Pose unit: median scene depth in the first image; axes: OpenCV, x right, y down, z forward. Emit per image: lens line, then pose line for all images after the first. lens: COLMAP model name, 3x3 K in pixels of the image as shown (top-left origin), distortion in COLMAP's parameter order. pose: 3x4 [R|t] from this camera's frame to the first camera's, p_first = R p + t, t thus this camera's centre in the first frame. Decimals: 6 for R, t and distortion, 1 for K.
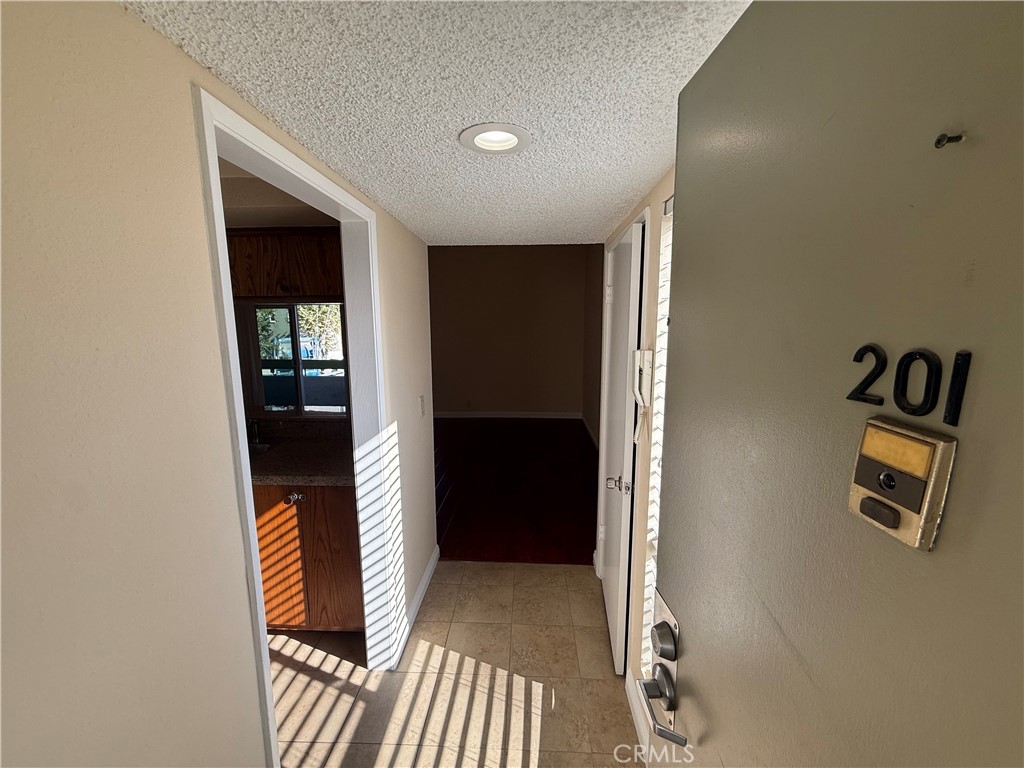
lens RADIAL K [[408.3, 0, 511.3], [0, 408.3, 386.5], [0, 0, 1]] dist [-0.002292, 0.000006]
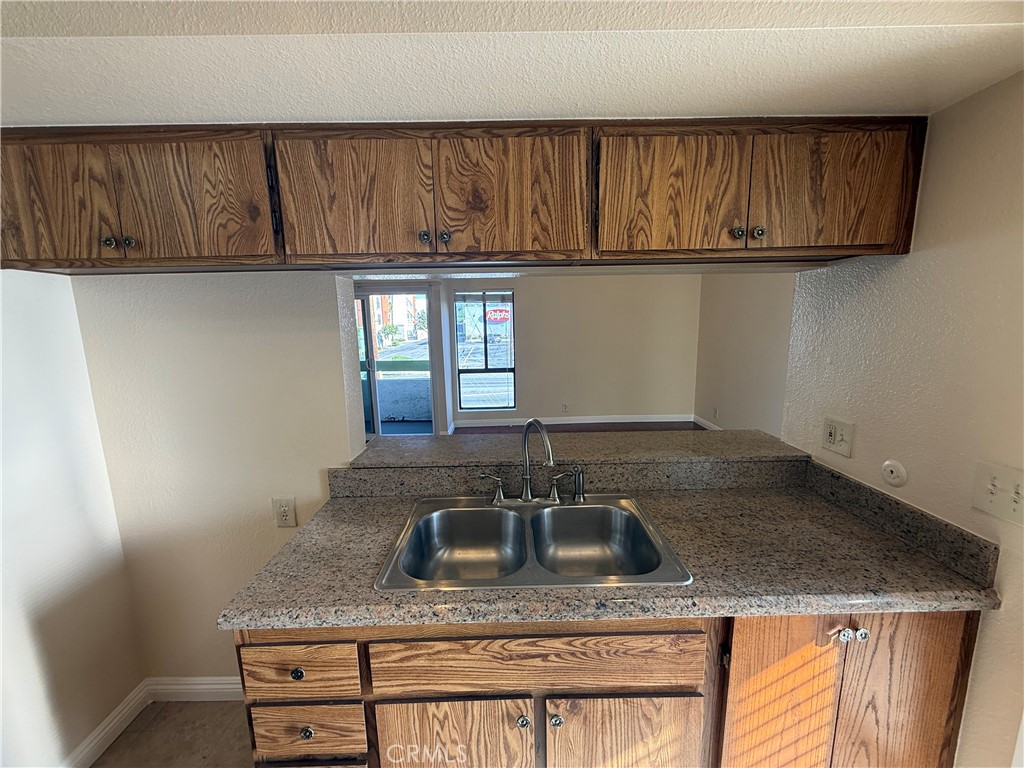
lens RADIAL K [[404.0, 0, 512.0], [0, 404.0, 384.0], [0, 0, 1]] dist [0.001523, 0.000200]
pose [[0.997943, -0.022851, 0.059904, -0.898436], [0.022496, 0.999725, 0.006580, -0.050969], [-0.060038, -0.005219, 0.998182, 0.481599]]
